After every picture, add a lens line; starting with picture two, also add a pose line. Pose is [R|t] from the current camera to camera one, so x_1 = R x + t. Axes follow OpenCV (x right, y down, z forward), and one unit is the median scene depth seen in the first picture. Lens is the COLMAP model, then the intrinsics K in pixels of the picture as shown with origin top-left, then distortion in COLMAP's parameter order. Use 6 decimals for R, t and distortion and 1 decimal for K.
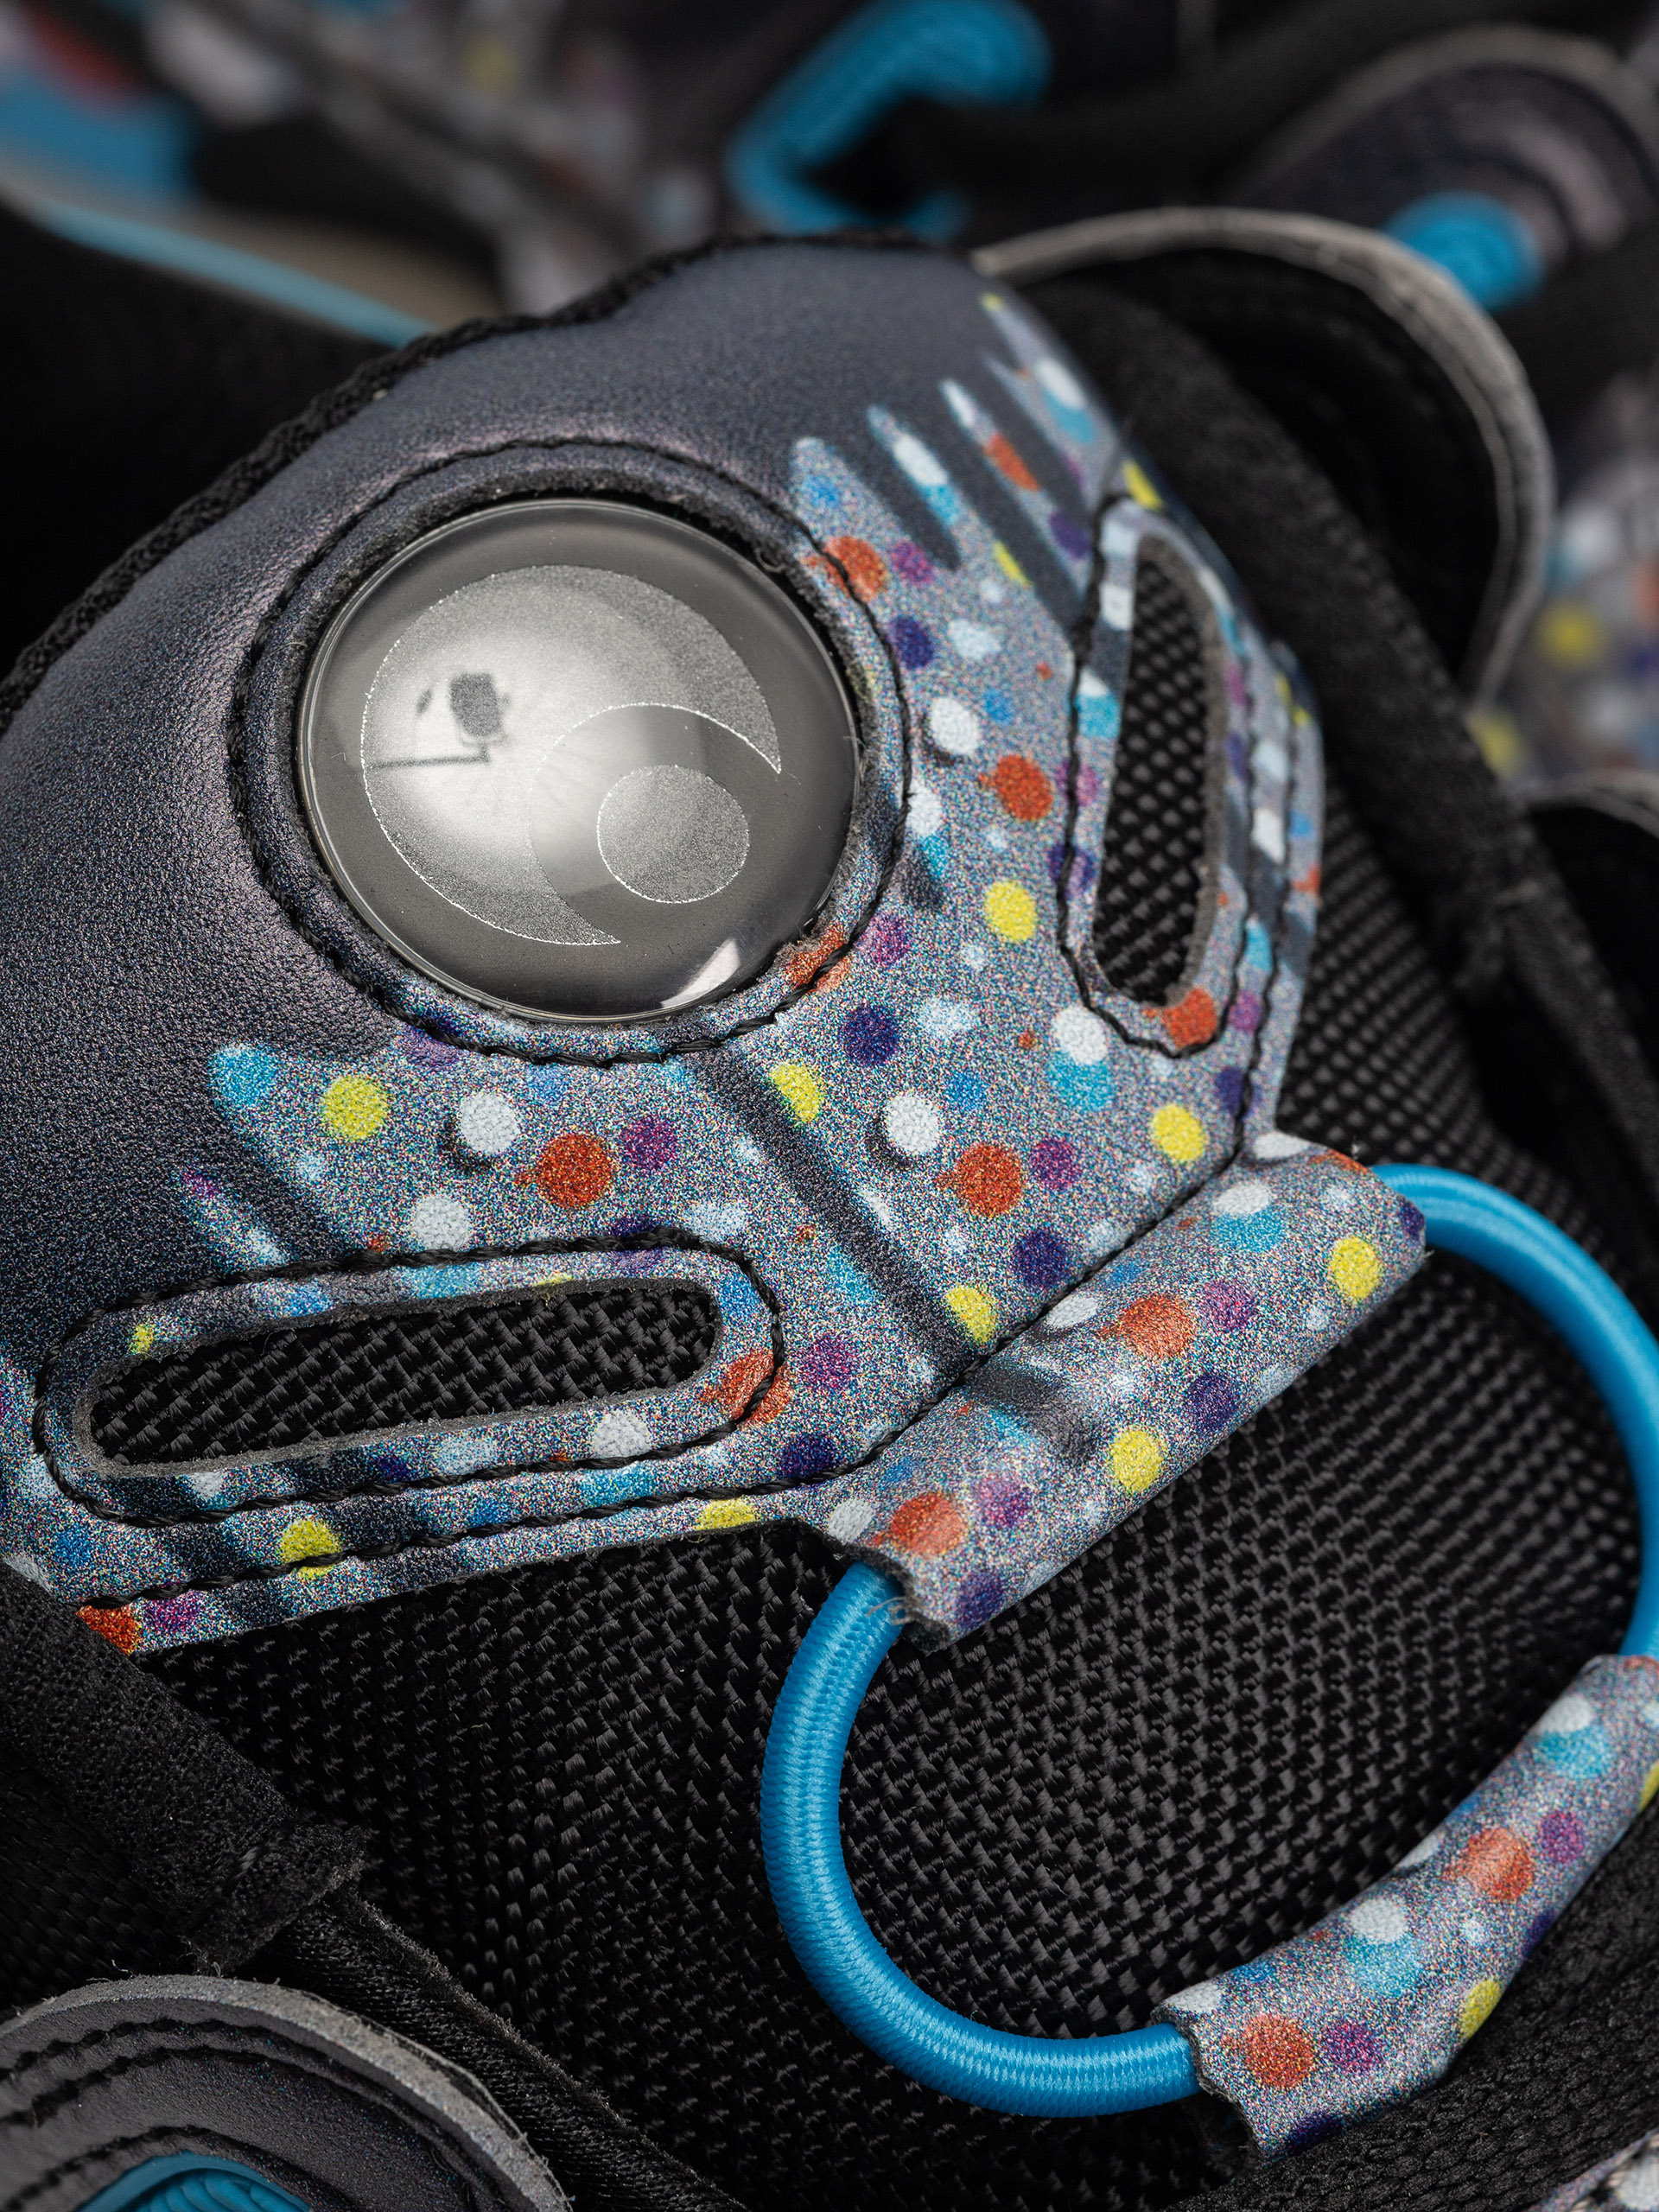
lens RADIAL K [[7482.8, 0, 829.5], [0, 7482.8, 1106.0], [0, 0, 1]] dist [-0.003530, 18.559881]
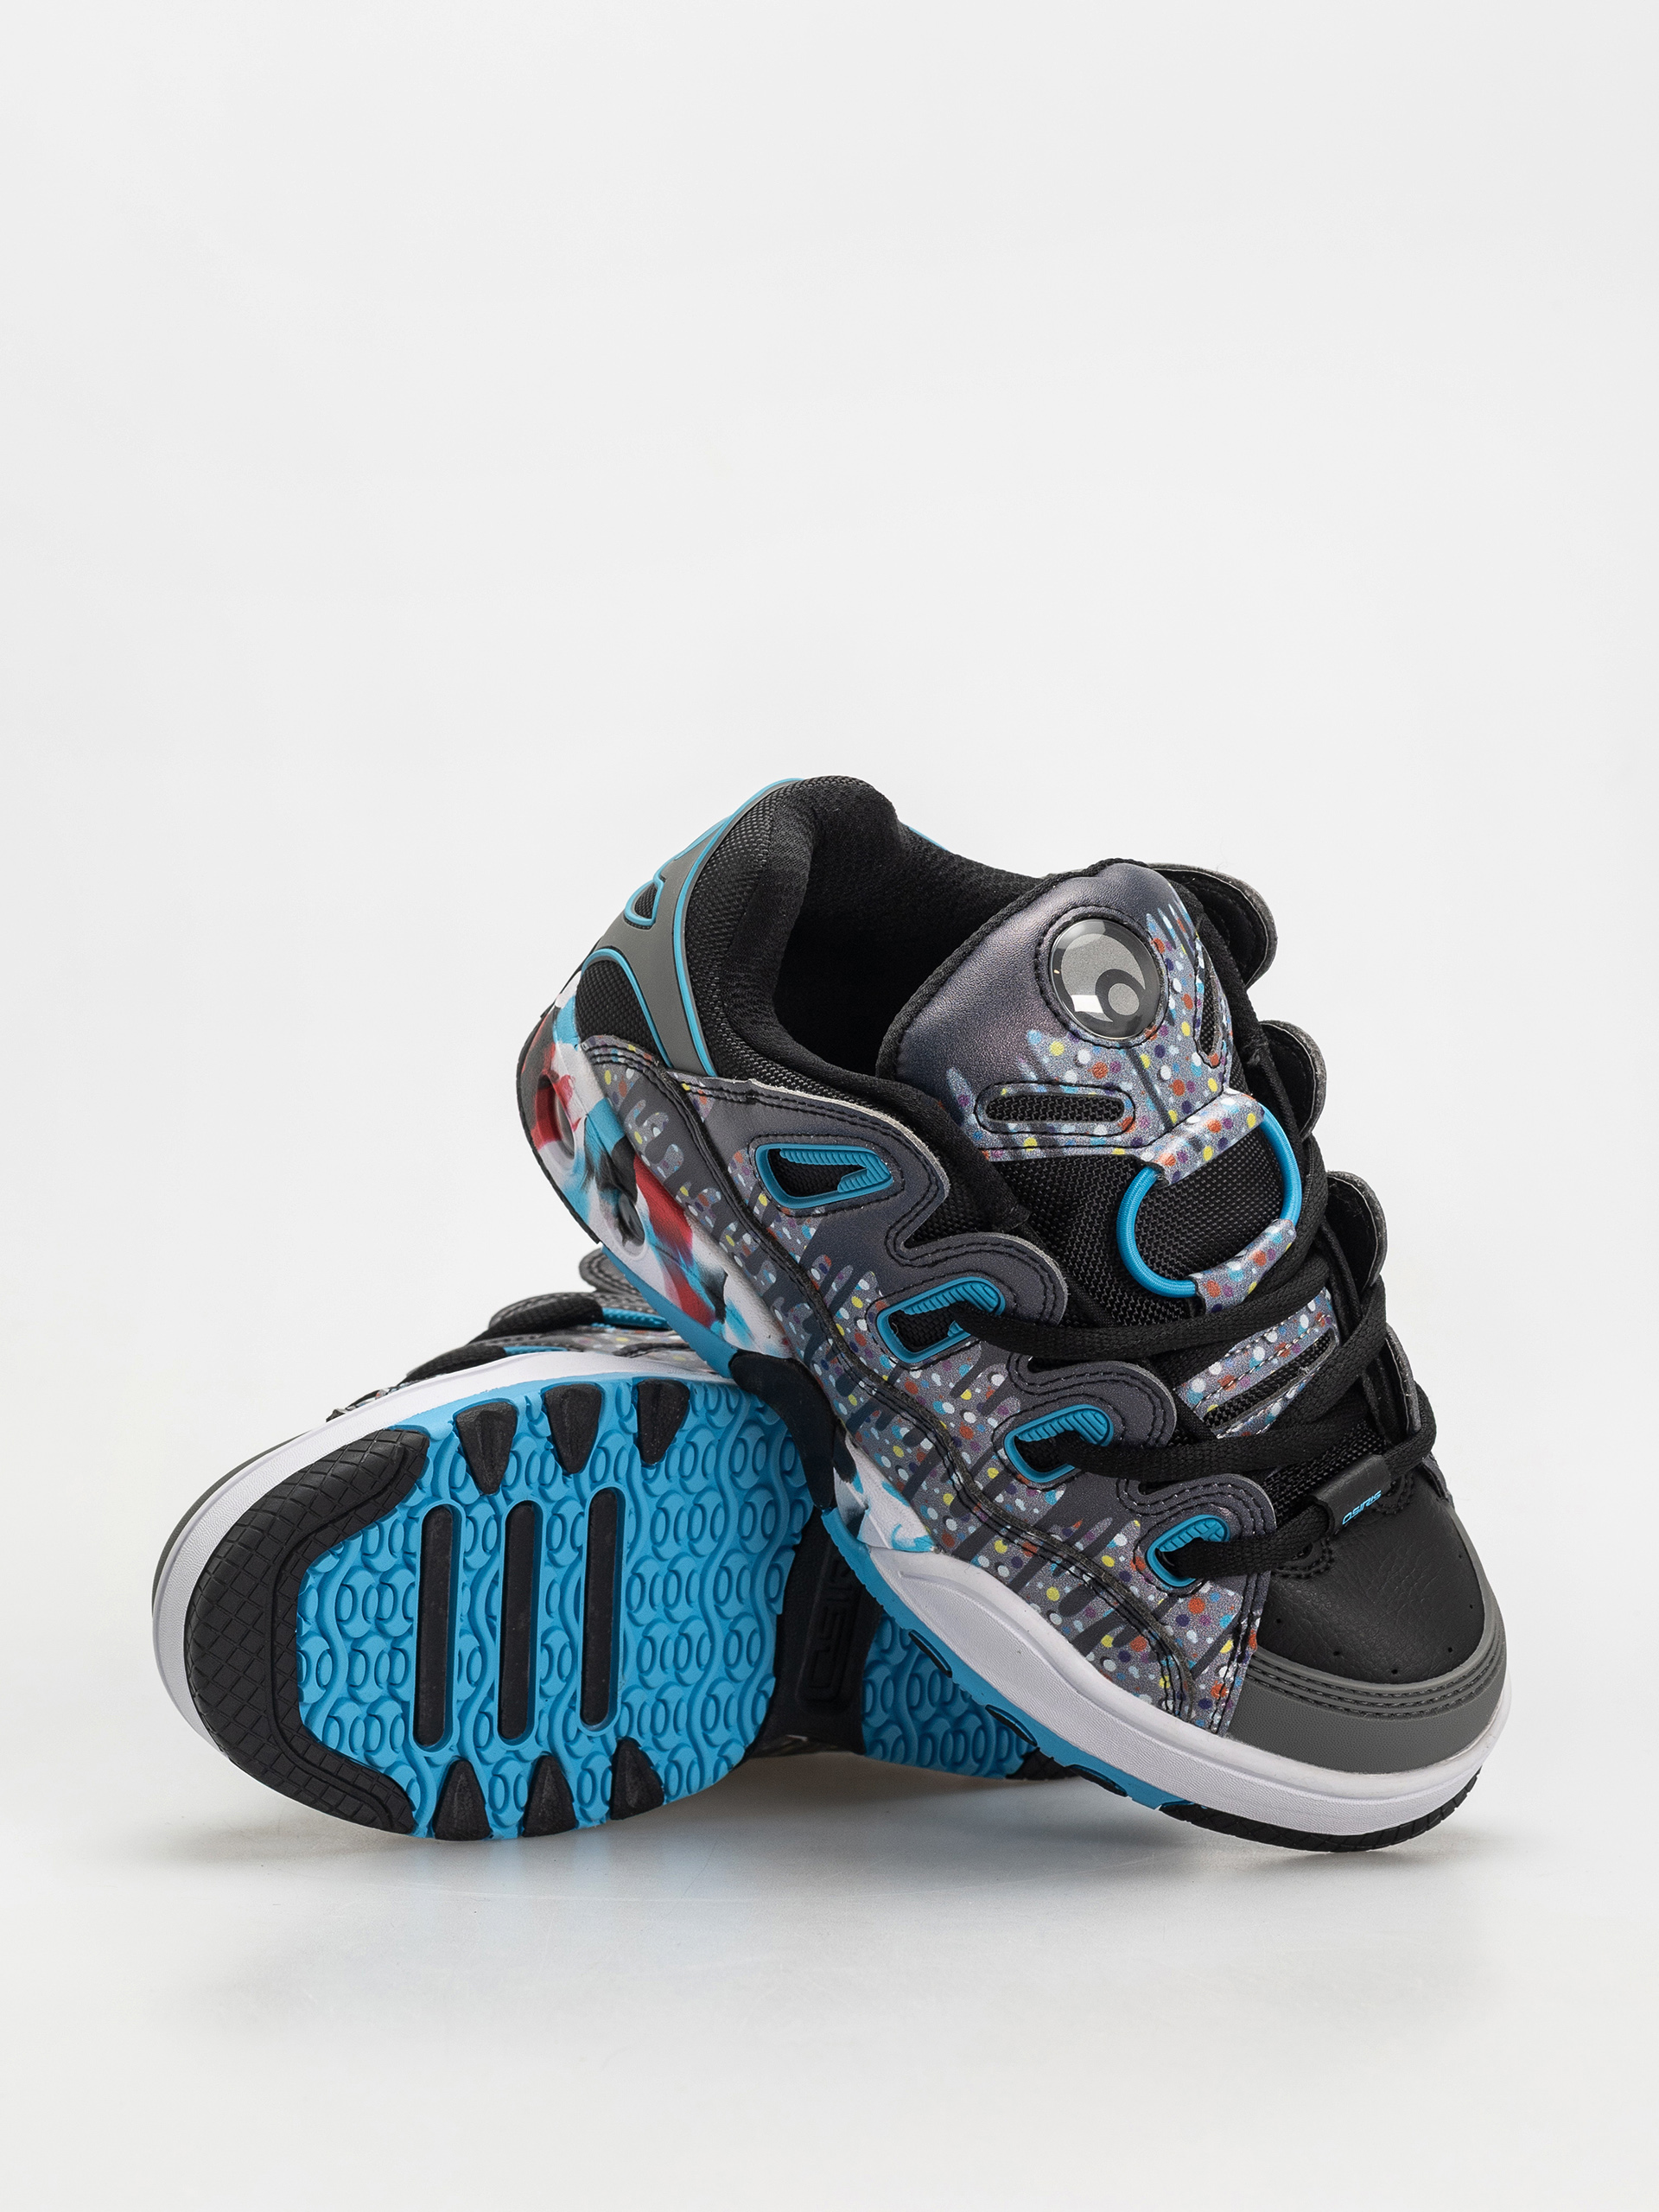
lens RADIAL K [[7482.8, 0, 829.5], [0, 7482.8, 1106.0], [0, 0, 1]] dist [-0.003530, 18.559881]
pose [[0.949315, 0.157725, 0.271888, -1.384736], [-0.149038, 0.987440, -0.052447, 0.285055], [-0.276745, 0.009267, 0.960899, -3.218421]]
